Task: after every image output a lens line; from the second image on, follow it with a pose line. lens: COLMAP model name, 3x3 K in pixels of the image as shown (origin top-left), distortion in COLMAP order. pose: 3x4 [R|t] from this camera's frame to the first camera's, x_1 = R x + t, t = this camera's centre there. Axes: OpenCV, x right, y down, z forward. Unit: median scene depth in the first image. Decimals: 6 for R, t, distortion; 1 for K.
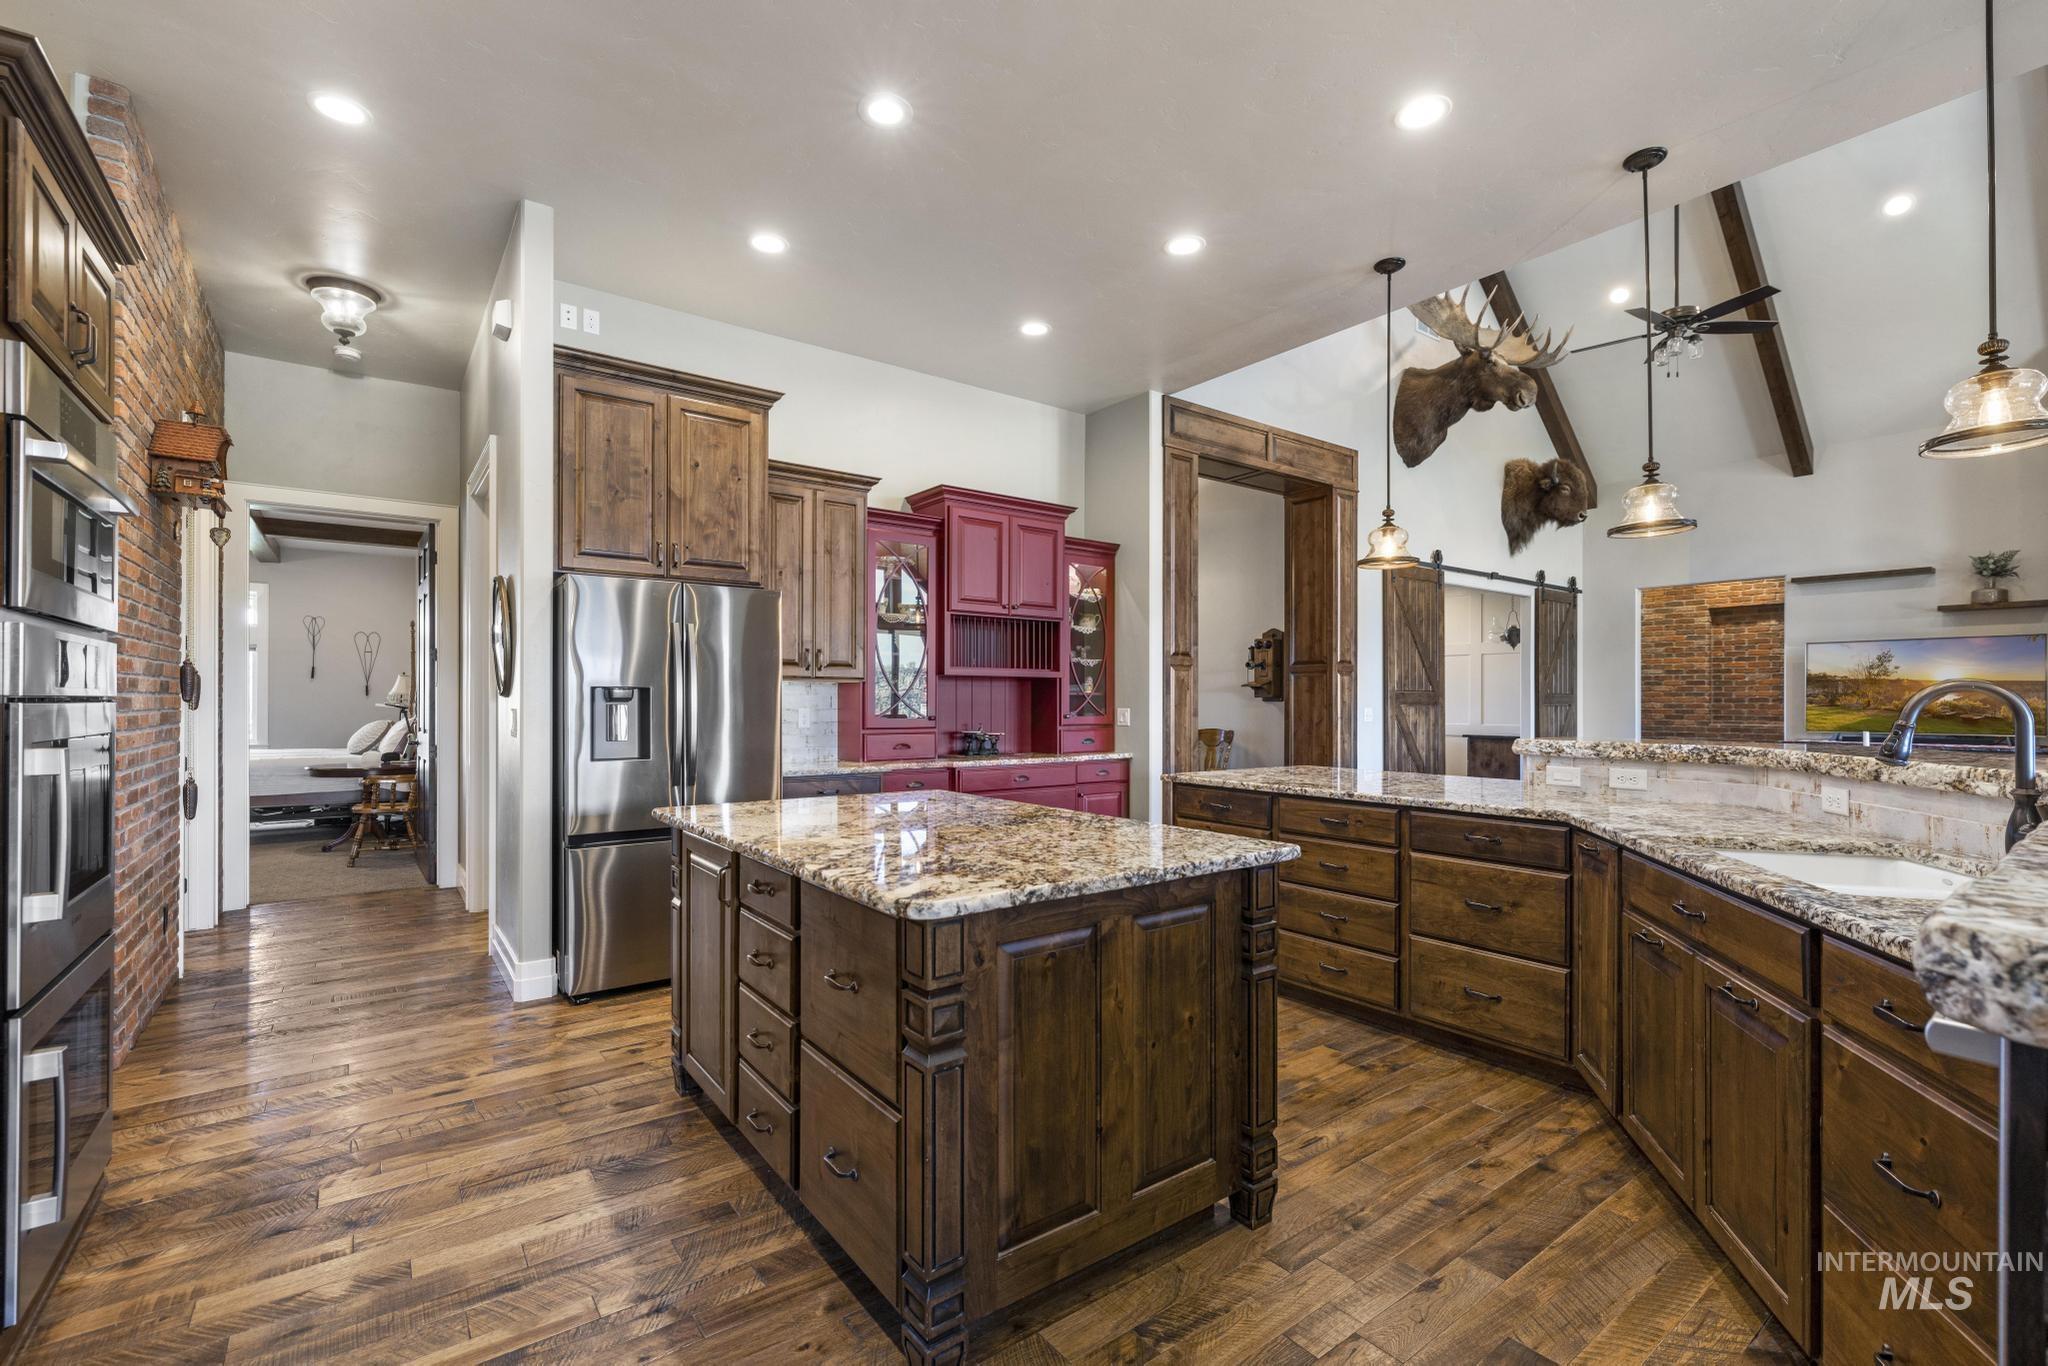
lens RADIAL K [[887.4, 0, 1037.0], [0, 887.4, 699.0], [0, 0, 1]] dist [0.007923, 0.000429]
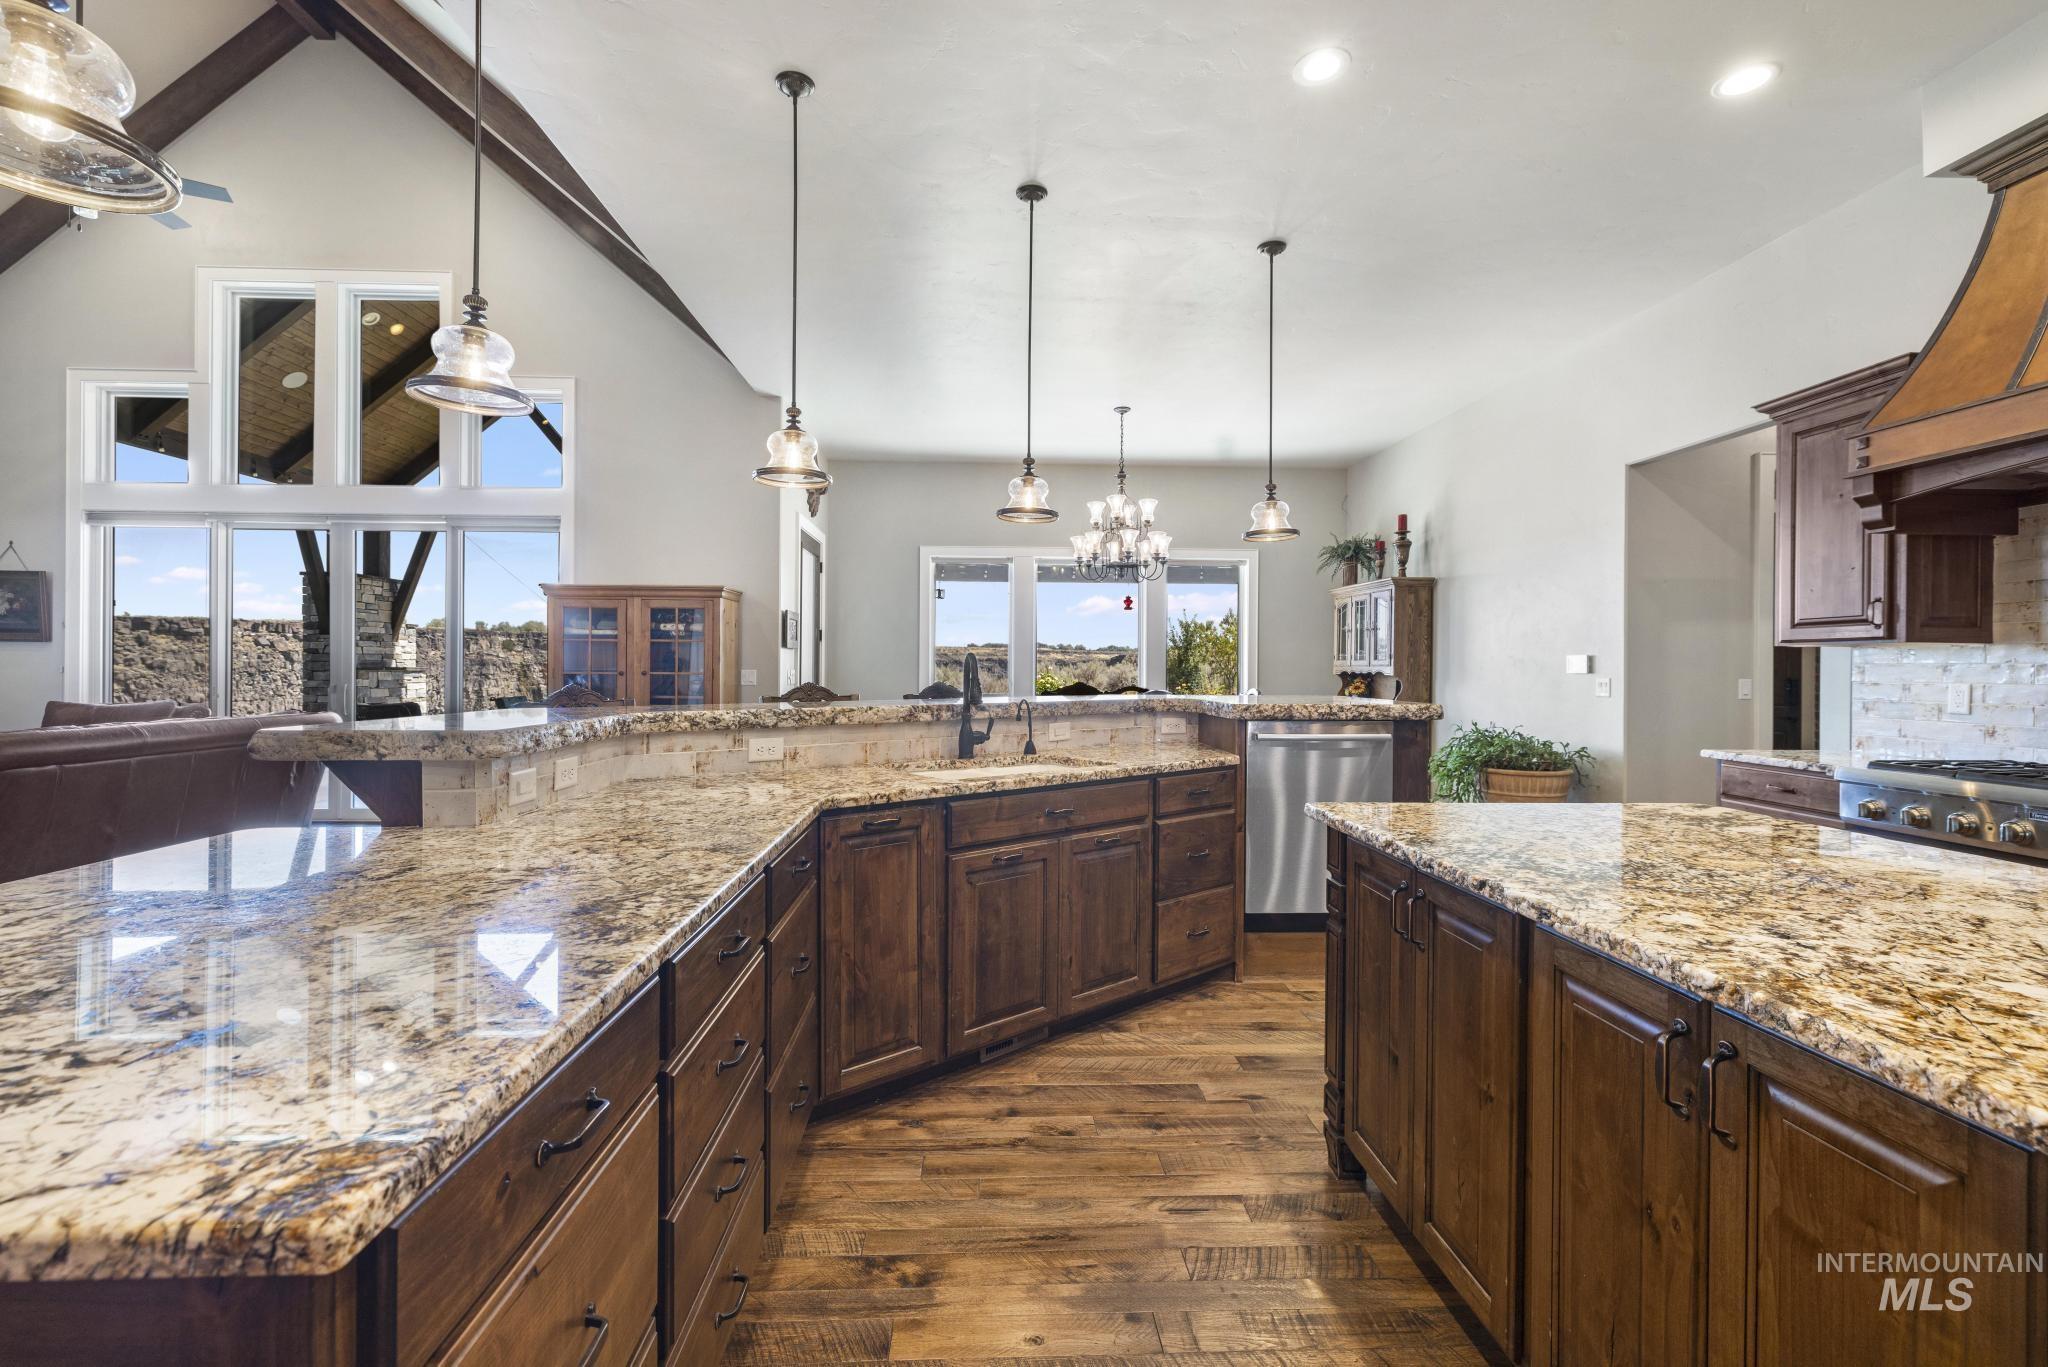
lens RADIAL K [[871.0, 0, 1016.7], [0, 871.0, 670.7], [0, 0, 1]] dist [0.002408, -0.000331]
pose [[-0.819682, -0.010062, 0.572731, -0.005949], [-0.010694, 0.999940, 0.002261, 0.002528], [-0.572719, -0.004271, -0.819741, 0.711237]]
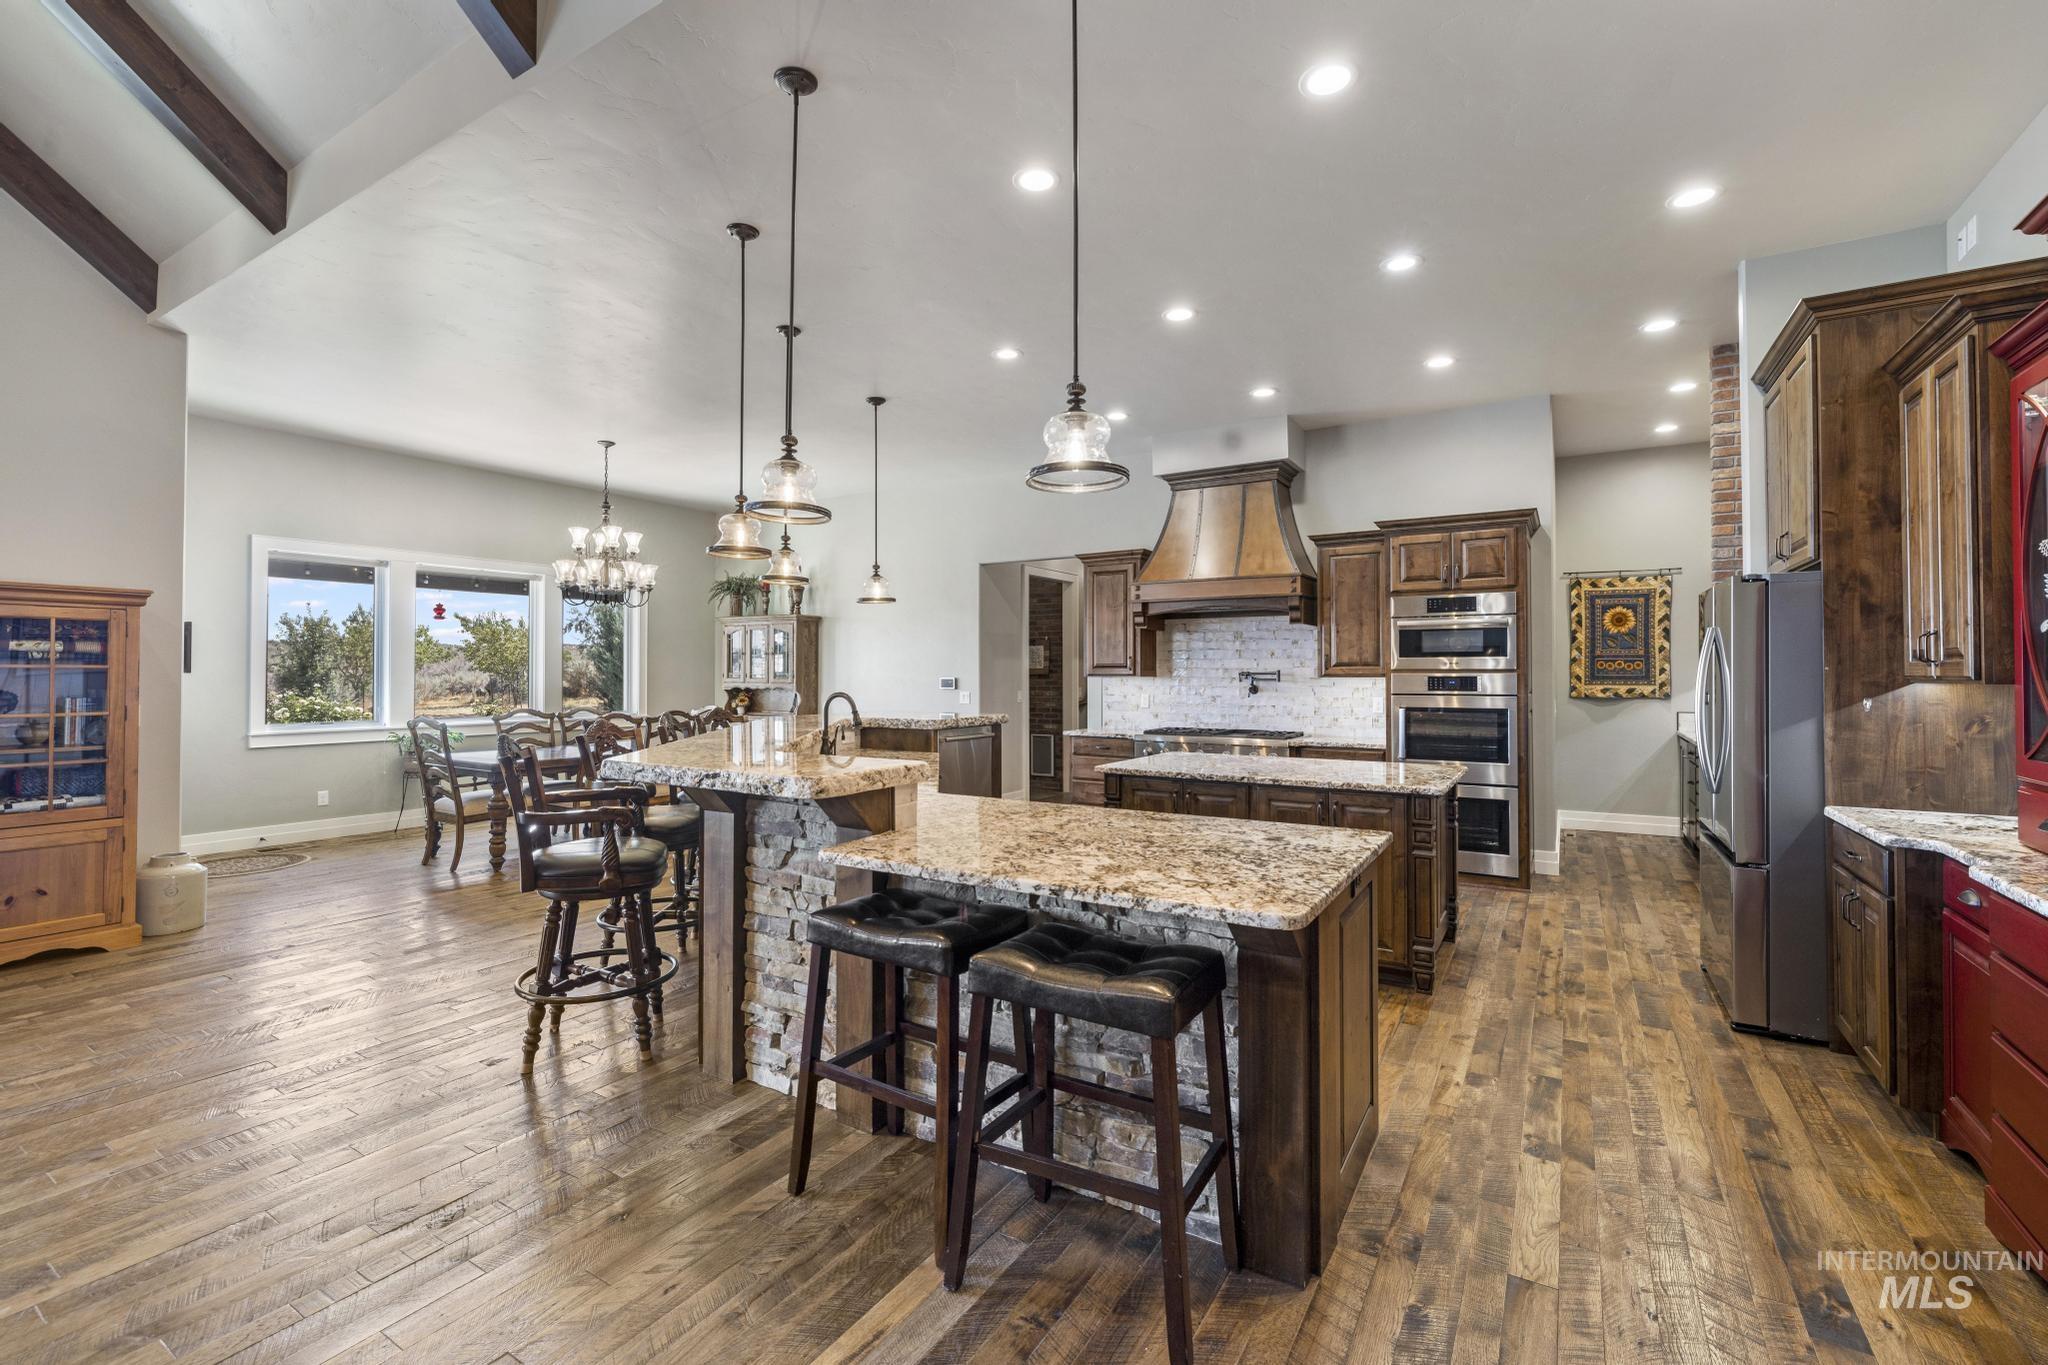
lens RADIAL K [[883.1, 0, 1022.1], [0, 883.1, 662.3], [0, 0, 1]] dist [0.000315, 0.000295]
pose [[-0.933665, -0.007860, -0.358062, 0.440227], [-0.002424, 0.999875, -0.015628, -0.020288], [0.358140, -0.013723, -0.933567, 1.033660]]
